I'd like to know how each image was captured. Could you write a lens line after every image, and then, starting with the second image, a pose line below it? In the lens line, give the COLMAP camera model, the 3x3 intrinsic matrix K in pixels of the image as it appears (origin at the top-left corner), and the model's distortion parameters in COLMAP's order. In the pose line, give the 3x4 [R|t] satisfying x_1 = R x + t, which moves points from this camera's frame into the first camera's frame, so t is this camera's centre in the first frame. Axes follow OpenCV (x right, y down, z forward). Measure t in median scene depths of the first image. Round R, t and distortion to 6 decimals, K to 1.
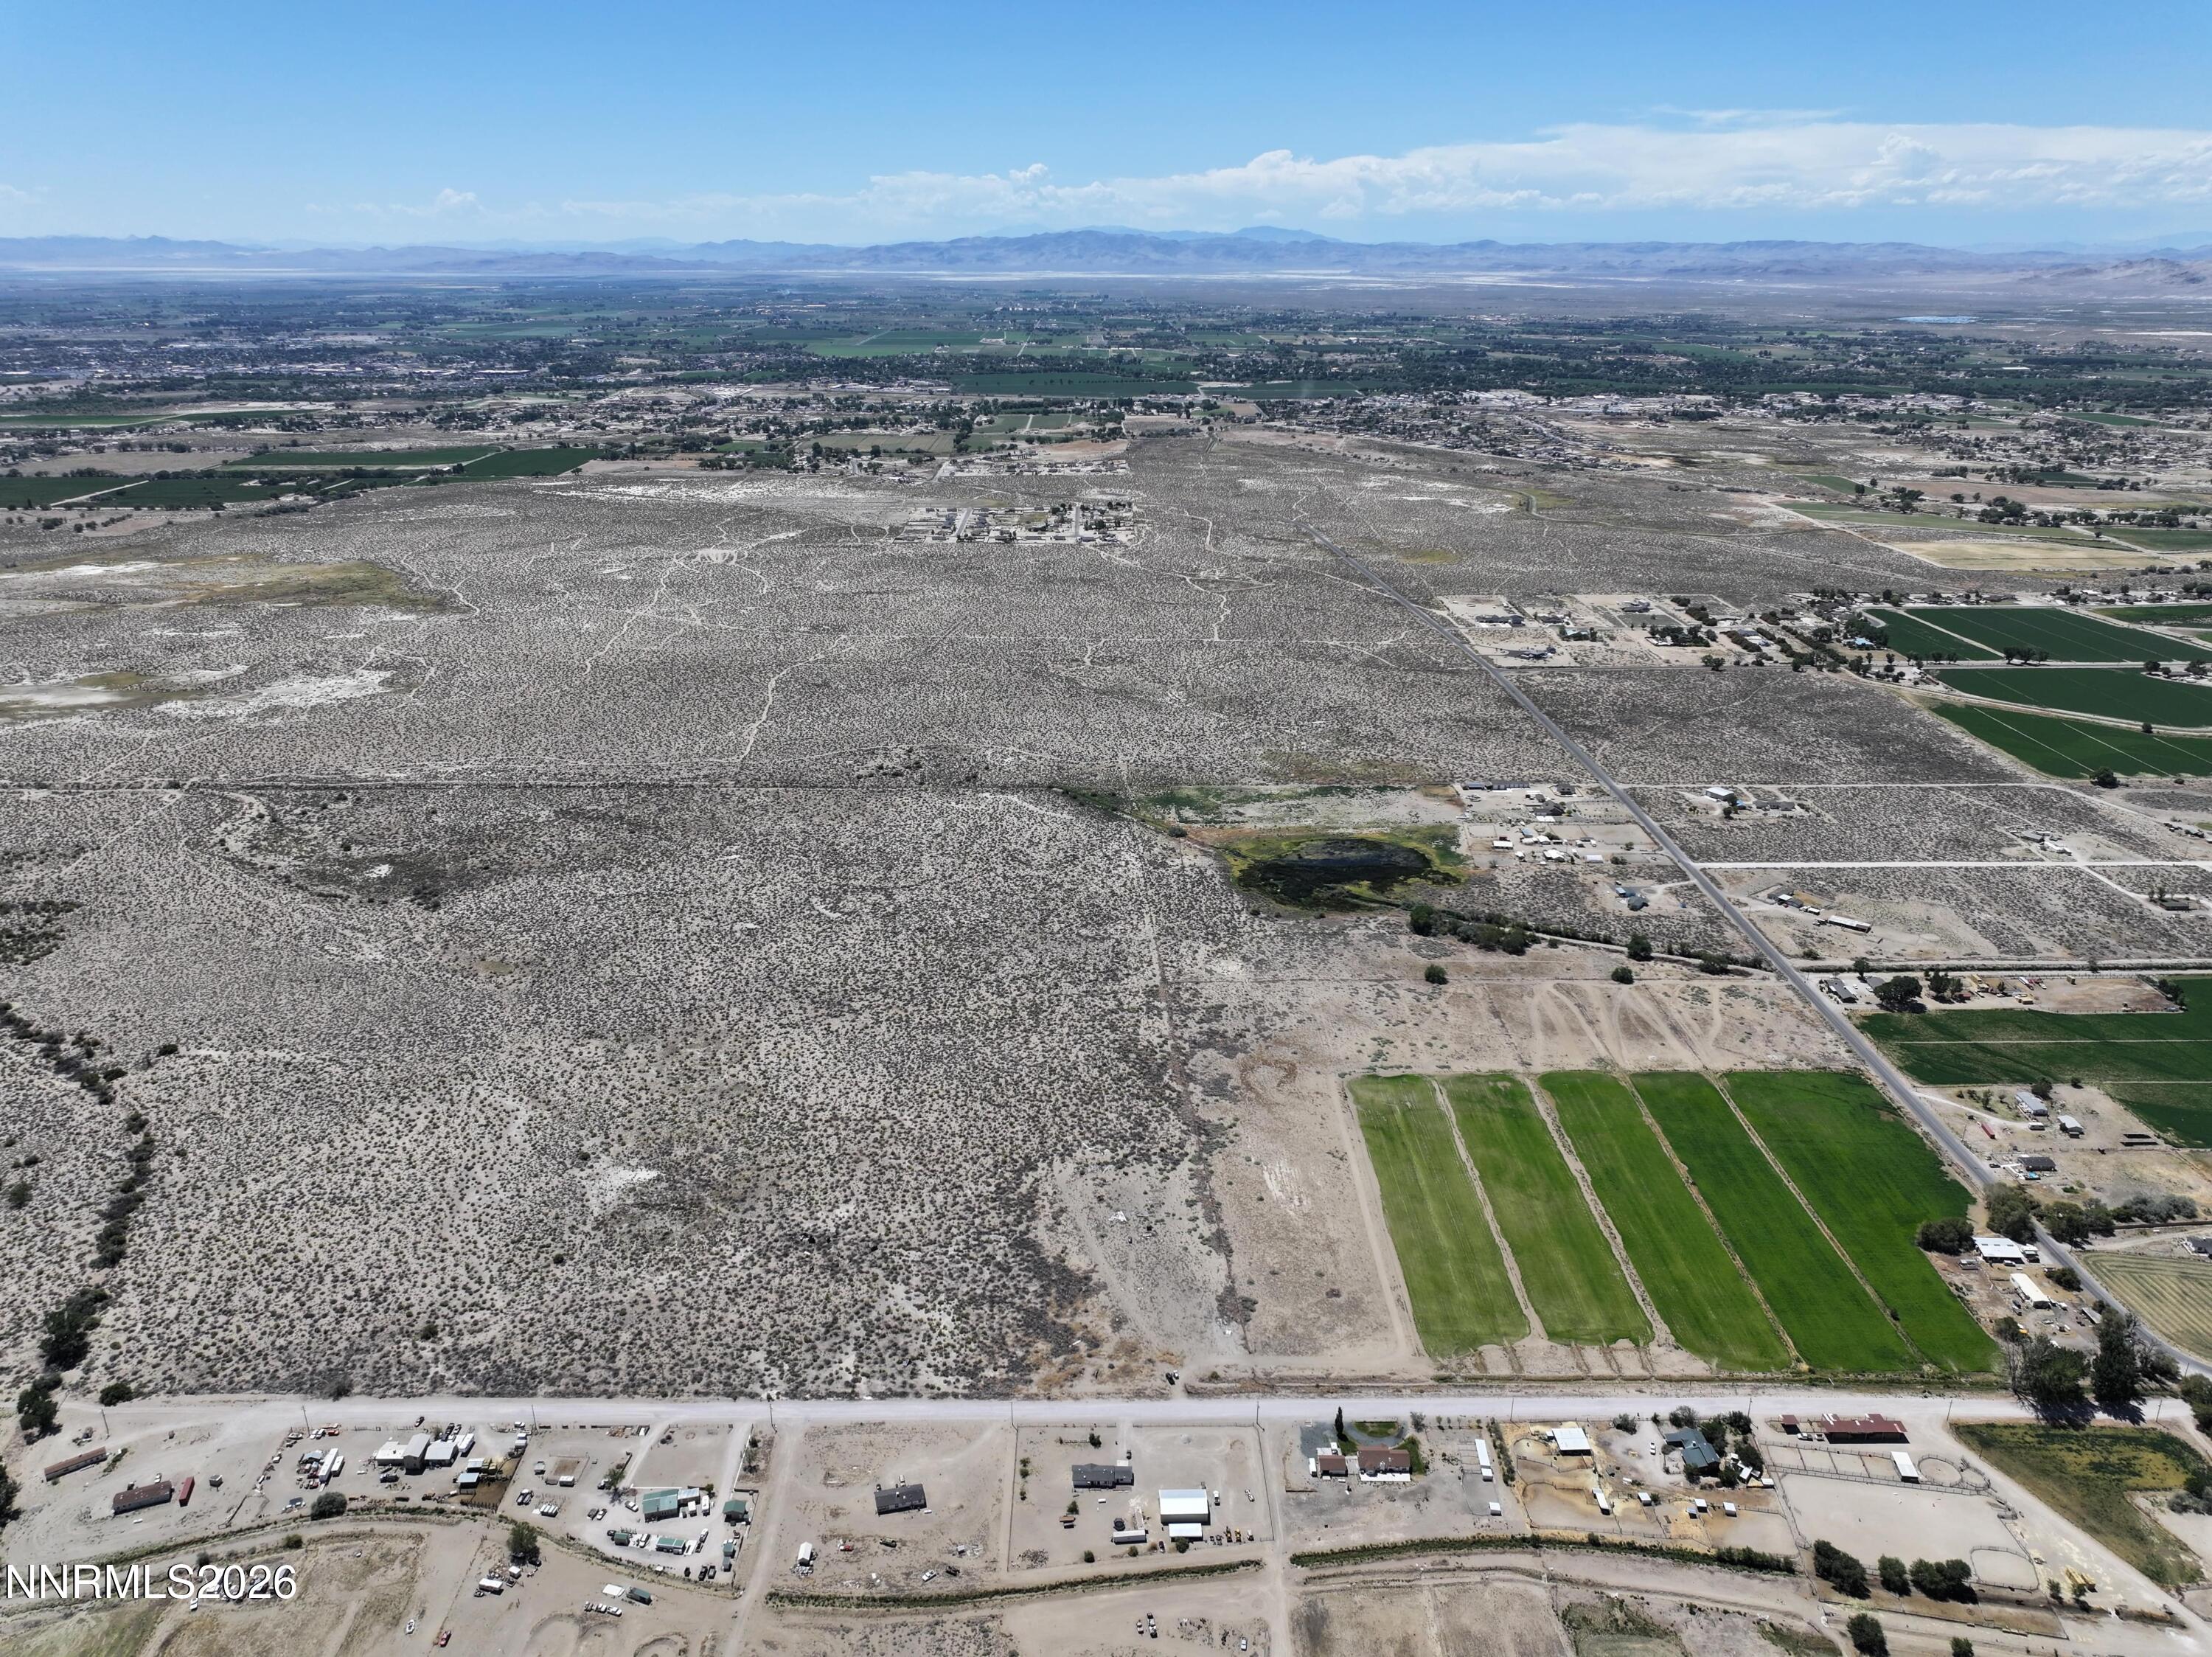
lens RADIAL K [[1546.3, 0, 1112.9], [0, 1546.3, 823.0], [0, 0, 1]] dist [0.000567, 0.010177]
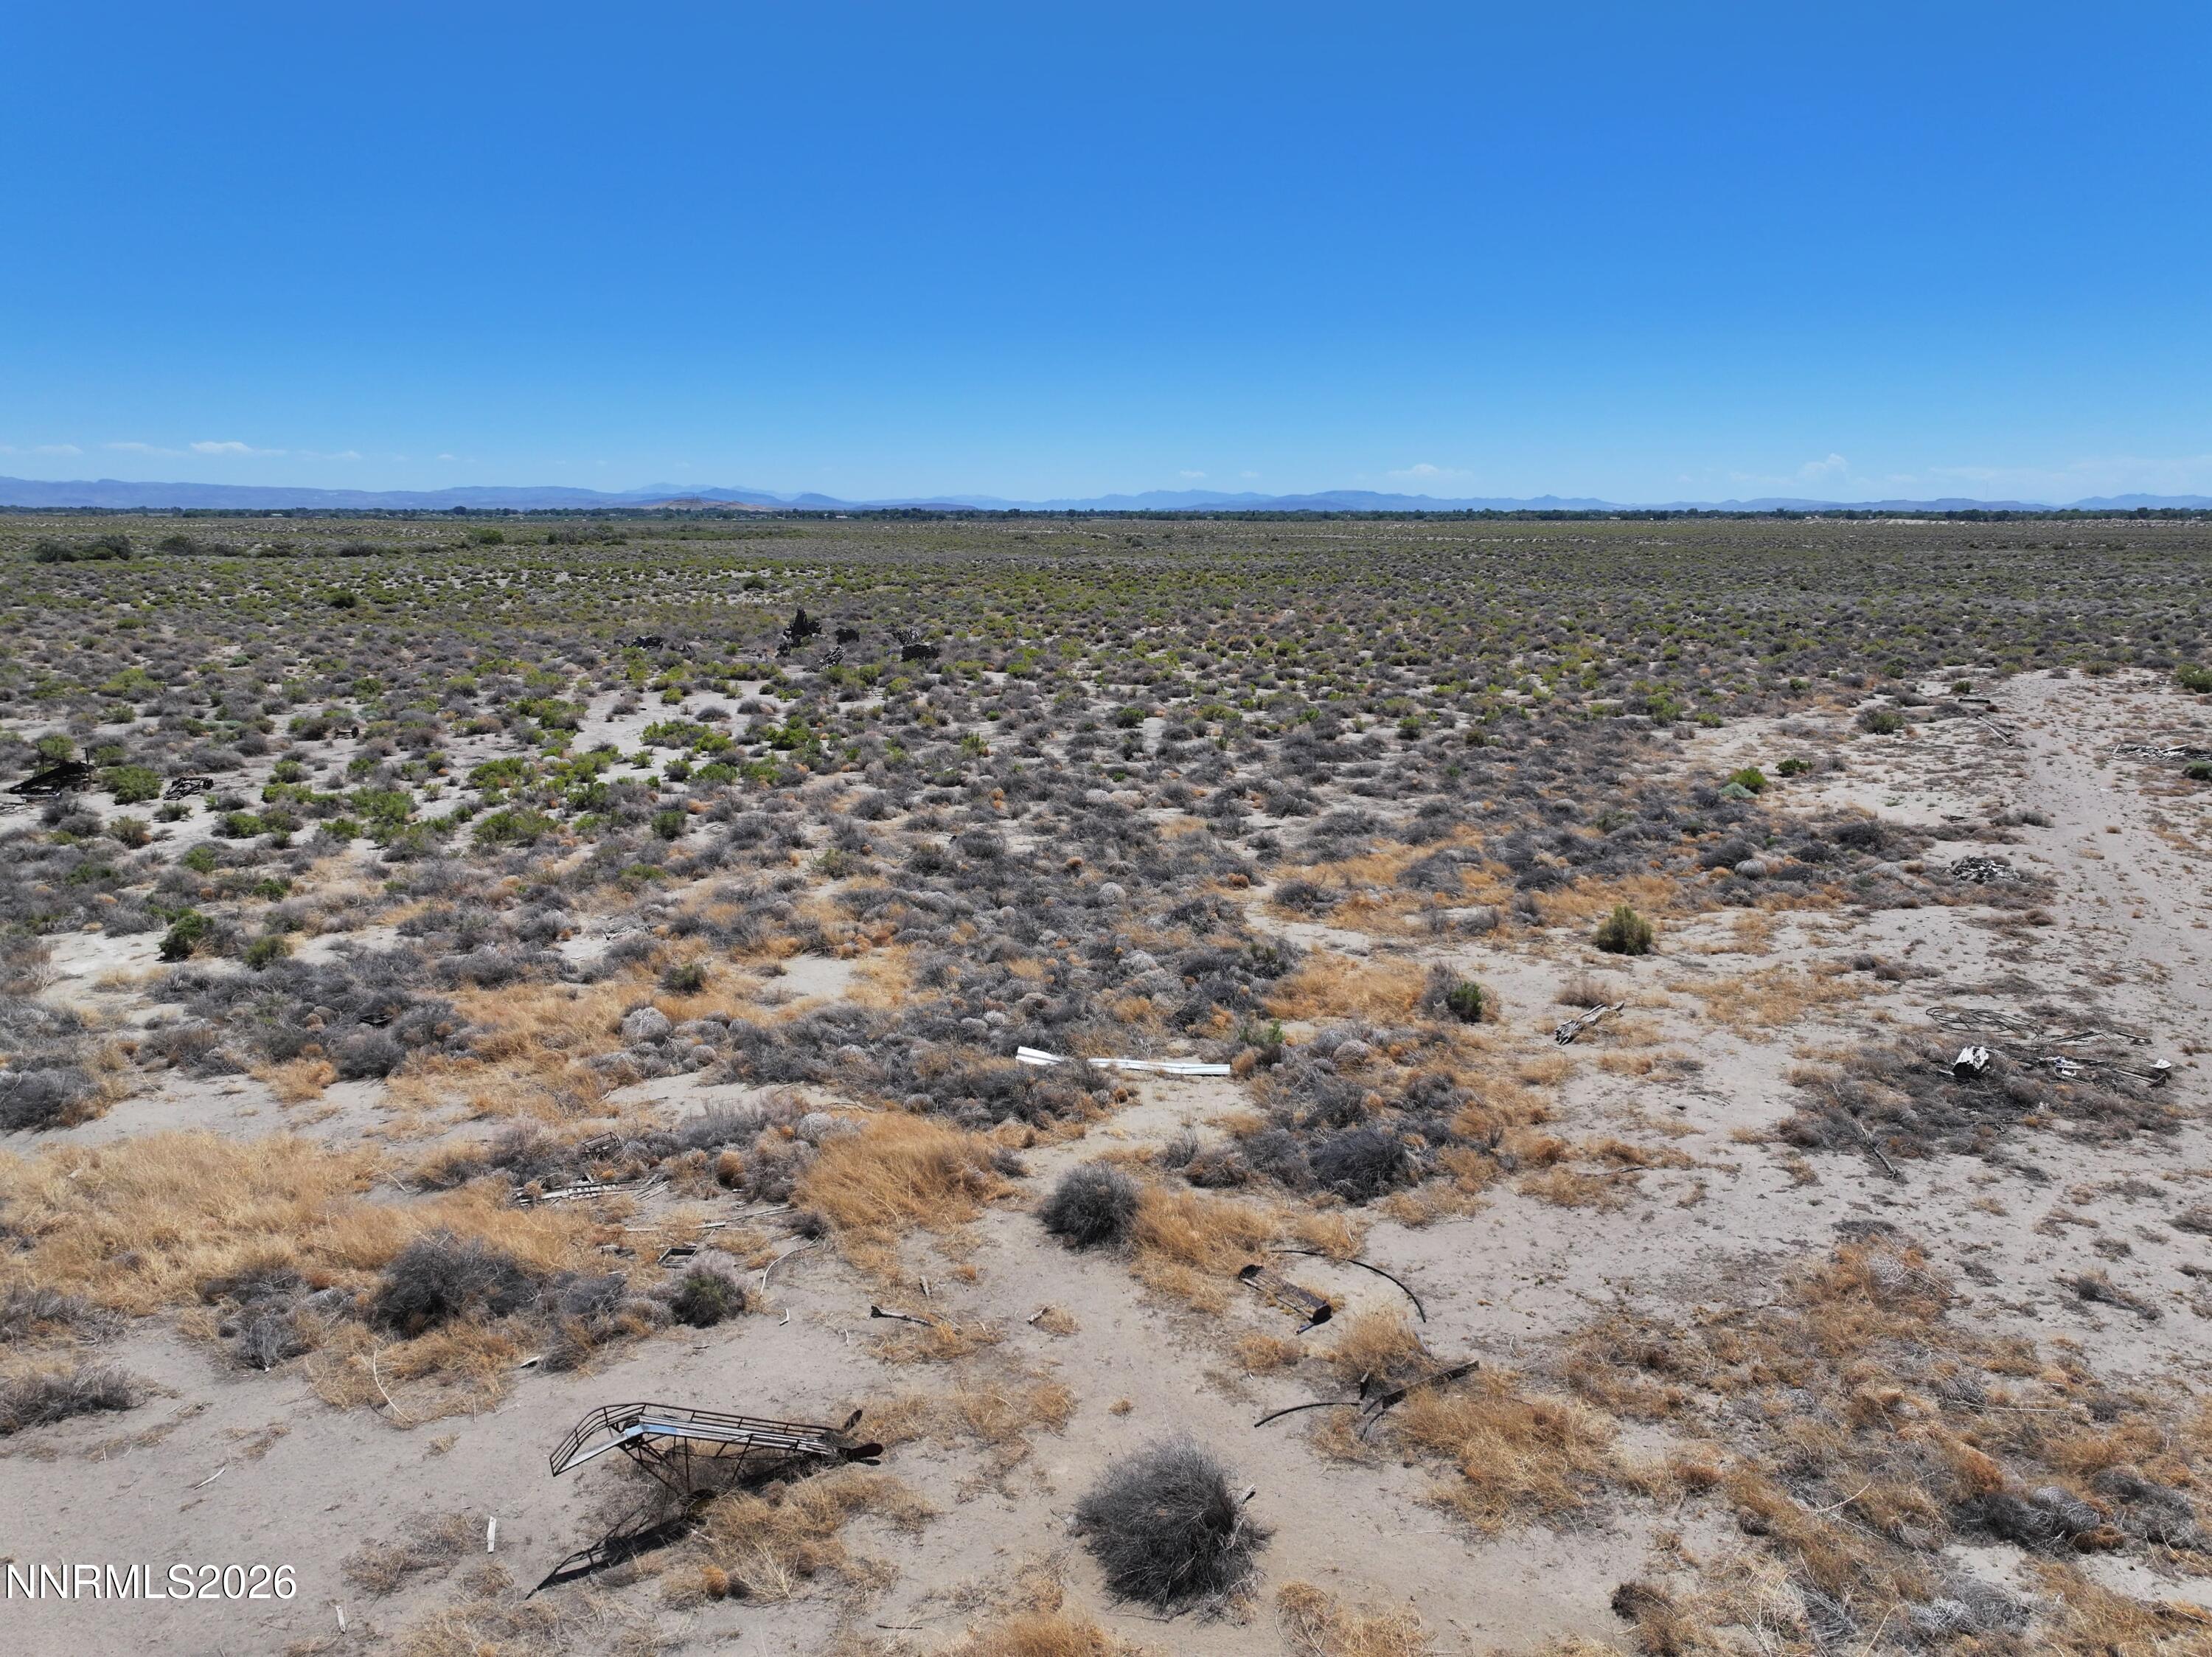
lens RADIAL K [[1546.3, 0, 1112.9], [0, 1546.3, 823.0], [0, 0, 1]] dist [0.000567, 0.010177]
pose [[0.699540, 0.142793, -0.700181, 0.019324], [-0.252238, 0.966102, -0.054983, 0.308180], [0.668595, 0.215075, 0.711845, 0.885294]]
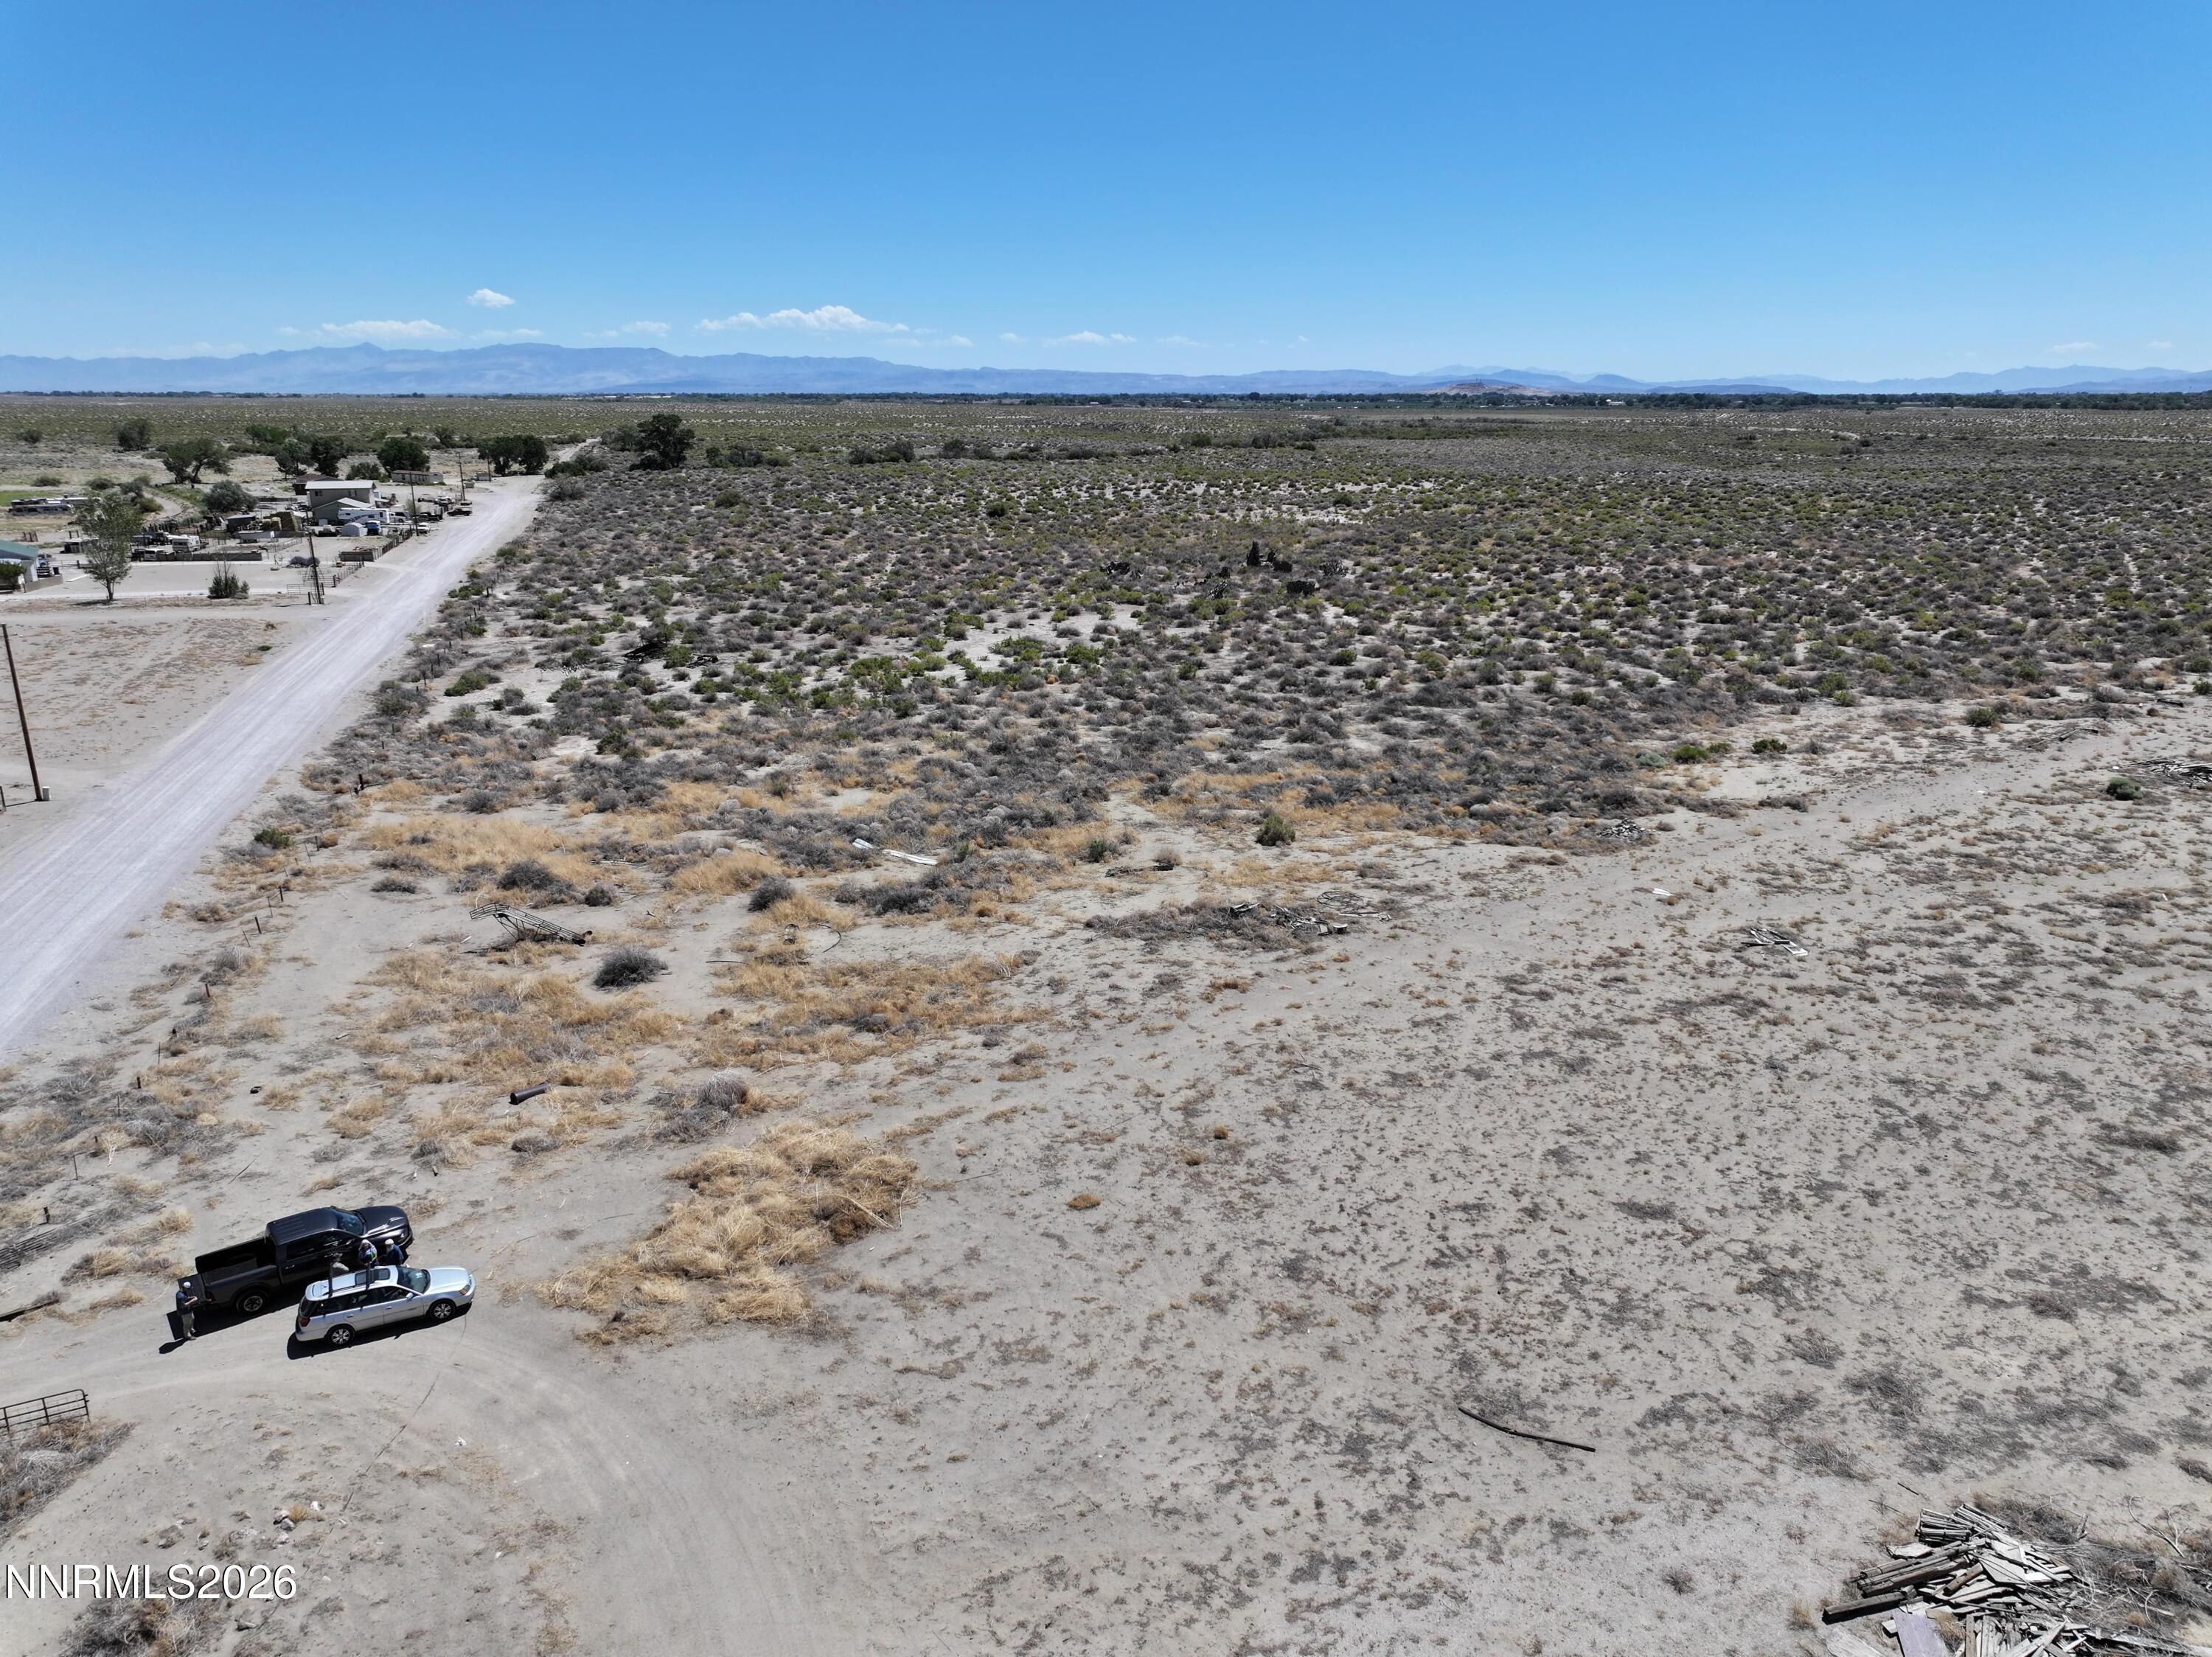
lens RADIAL K [[1540.6, 0, 1116.7], [0, 1540.6, 835.4], [0, 0, 1]] dist [0.003071, 0.006655]
pose [[0.285897, 0.265222, -0.920826, 0.094488], [-0.336641, 0.927485, 0.162620, 0.286890], [0.897182, 0.263495, 0.354449, 0.904813]]
